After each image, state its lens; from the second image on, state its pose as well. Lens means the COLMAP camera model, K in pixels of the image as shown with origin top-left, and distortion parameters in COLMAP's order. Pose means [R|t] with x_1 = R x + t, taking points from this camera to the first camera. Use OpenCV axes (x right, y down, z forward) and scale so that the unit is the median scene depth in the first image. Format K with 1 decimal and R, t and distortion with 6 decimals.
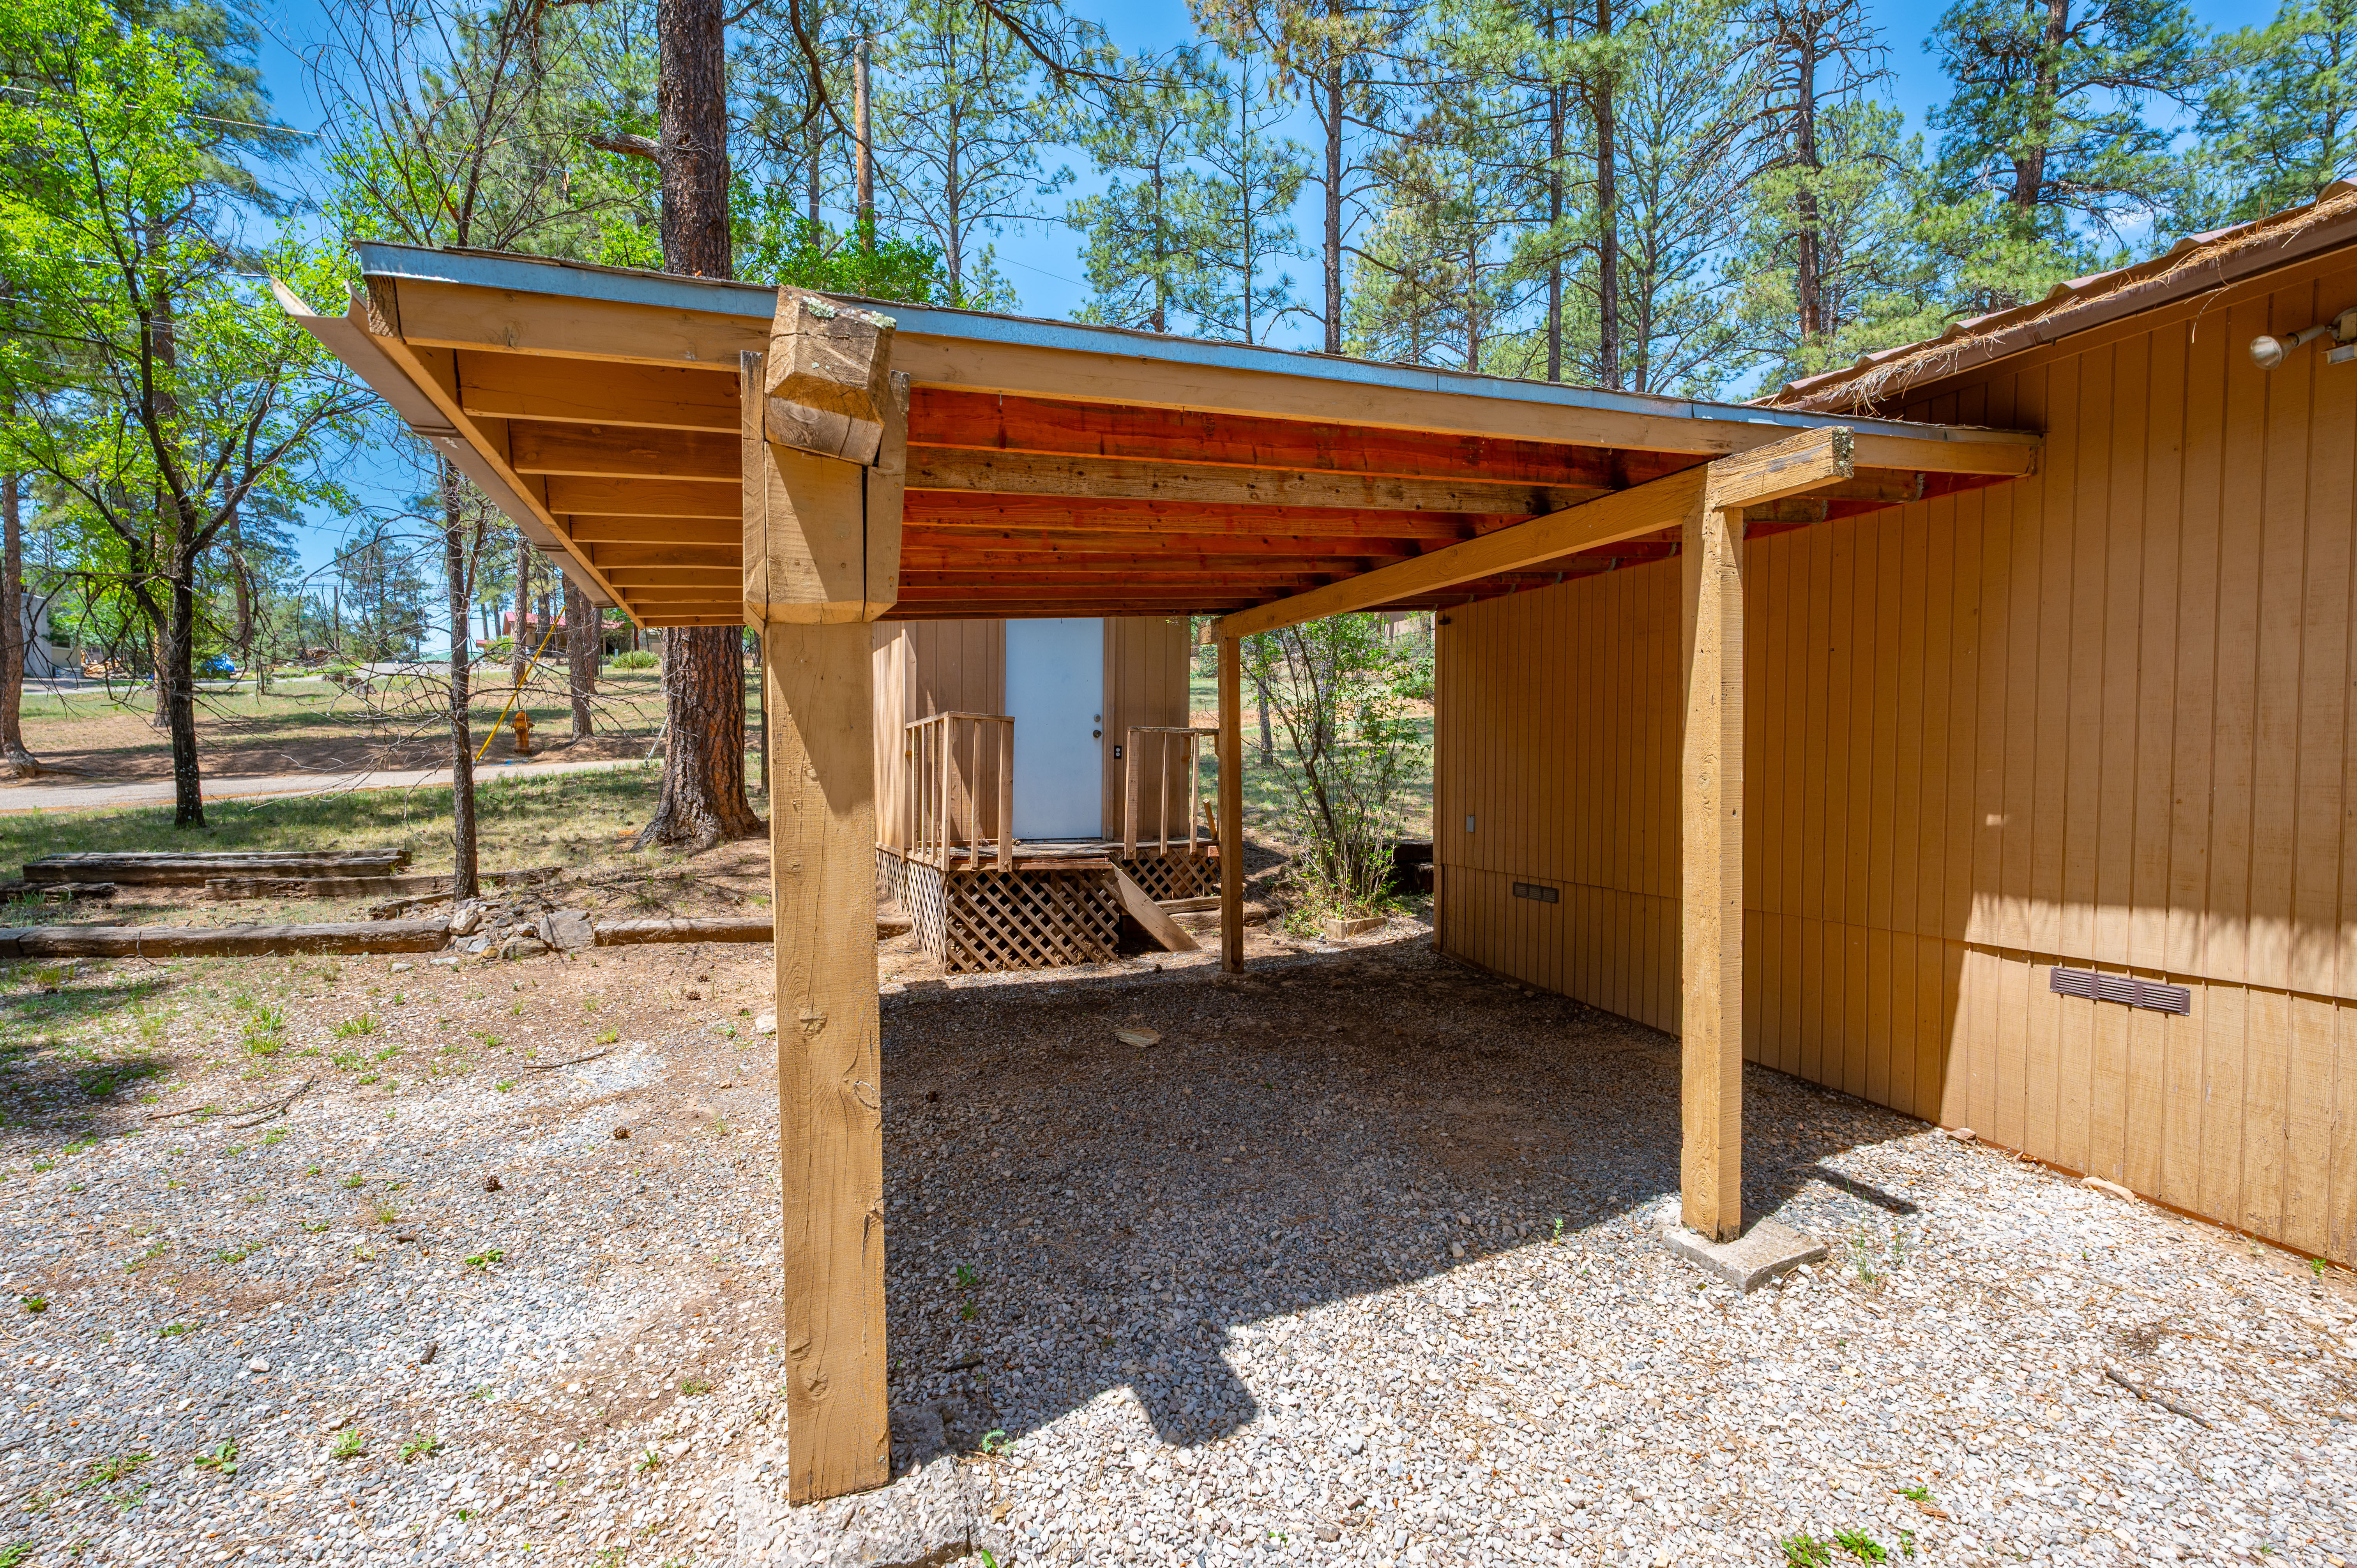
lens RADIAL K [[942.2, 0, 1162.9], [0, 942.2, 783.9], [0, 0, 1]] dist [0.000372, 0.000162]
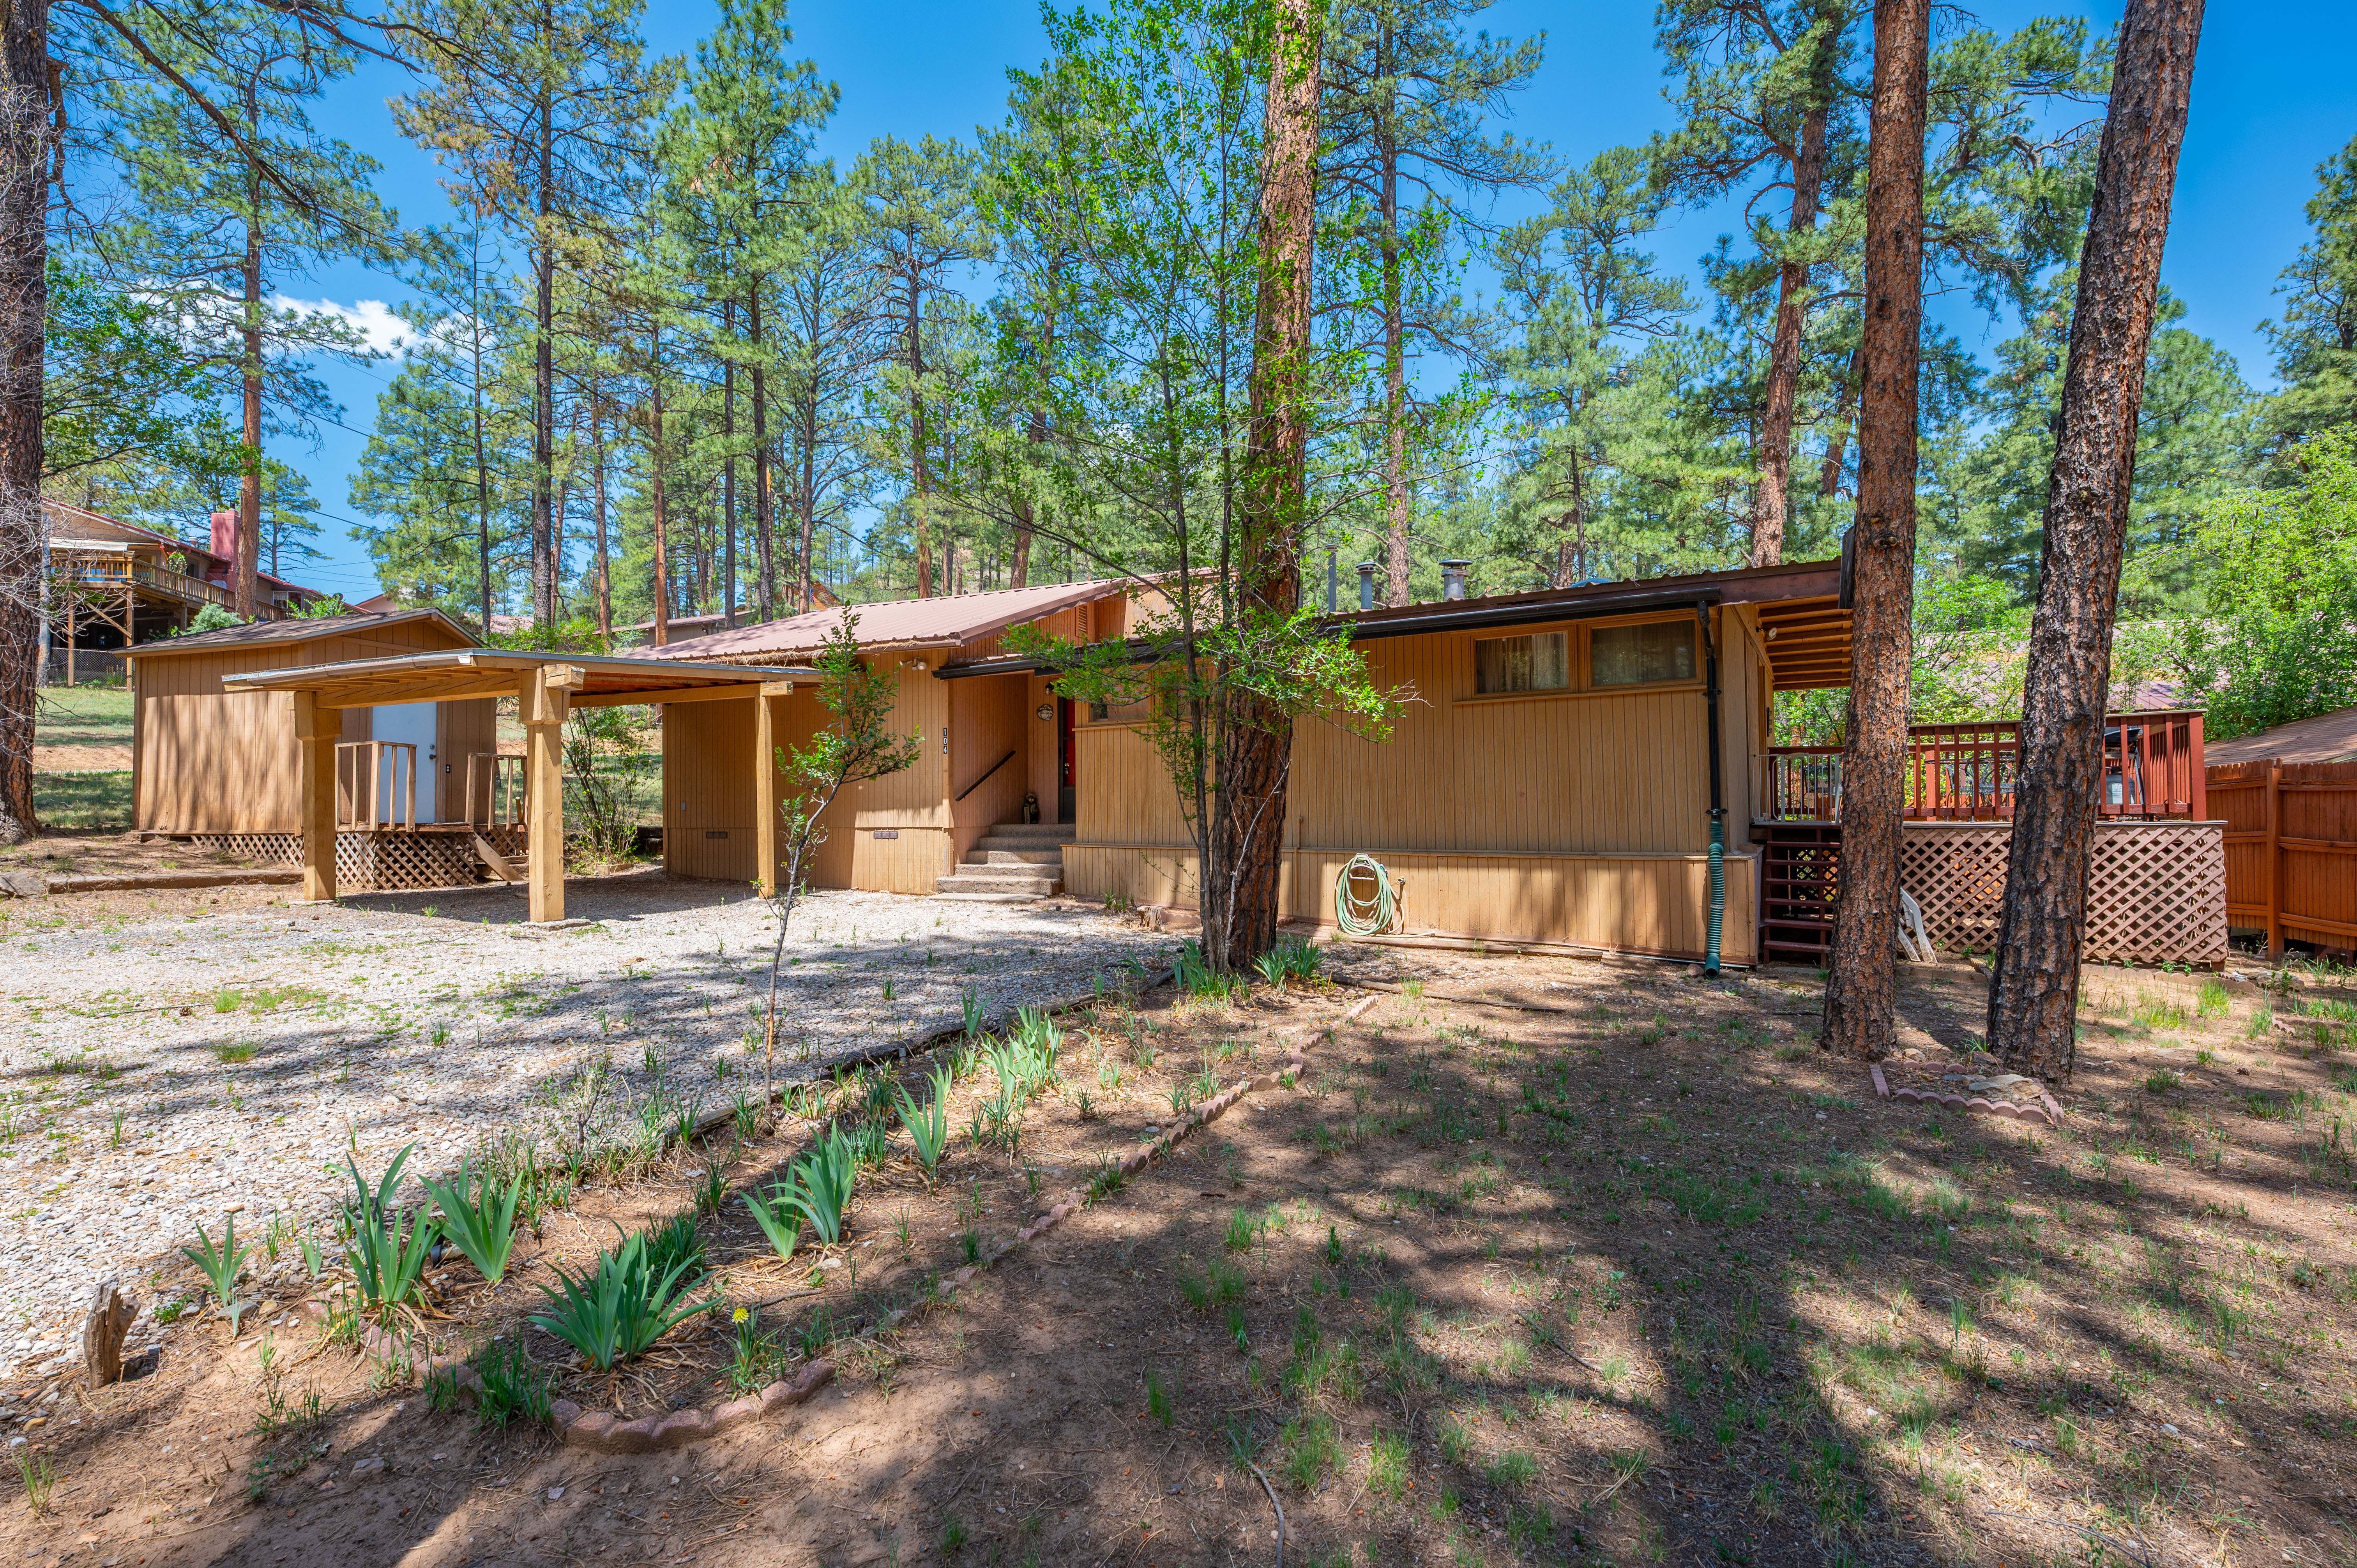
lens RADIAL K [[1029.0, 0, 1178.3], [0, 1029.0, 793.5], [0, 0, 1]] dist [-0.000217, -0.000166]
pose [[0.702604, 0.001853, 0.711578, -0.496382], [0.027517, 0.999178, -0.029772, 0.110674], [-0.711049, 0.040498, 0.701976, -1.299396]]
